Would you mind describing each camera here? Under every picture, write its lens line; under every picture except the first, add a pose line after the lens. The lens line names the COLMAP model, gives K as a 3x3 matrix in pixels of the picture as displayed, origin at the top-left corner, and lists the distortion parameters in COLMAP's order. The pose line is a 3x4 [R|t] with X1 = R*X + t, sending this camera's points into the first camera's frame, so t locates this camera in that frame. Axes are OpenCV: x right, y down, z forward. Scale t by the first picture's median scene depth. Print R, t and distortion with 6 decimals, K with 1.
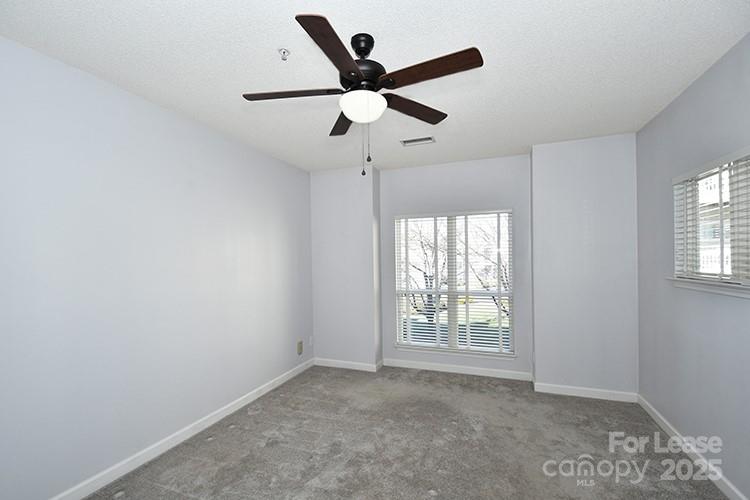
lens RADIAL K [[324.3, 0, 374.4], [0, 324.3, 262.4], [0, 0, 1]] dist [0.002945, -0.010968]
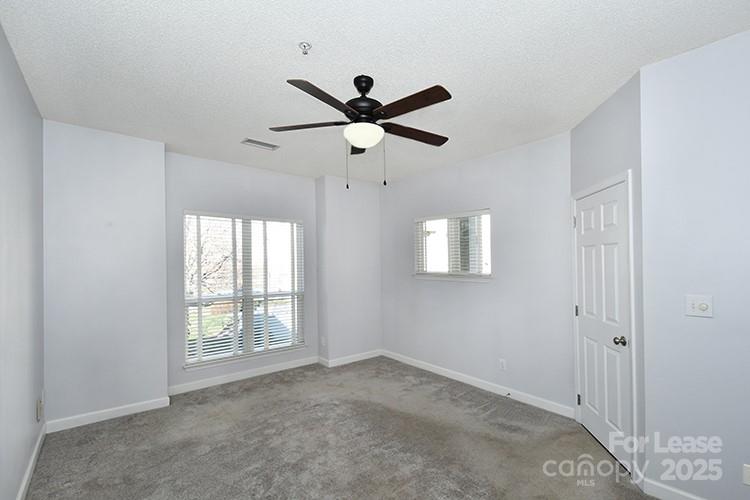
lens RADIAL K [[331.5, 0, 375.0], [0, 331.5, 250.0], [0, 0, 1]] dist [0.001550, -0.013120]
pose [[0.493387, 0.040035, 0.868888, -0.483861], [0.003101, 0.998853, -0.047784, 0.001454], [-0.869804, 0.026271, 0.492697, 0.169589]]
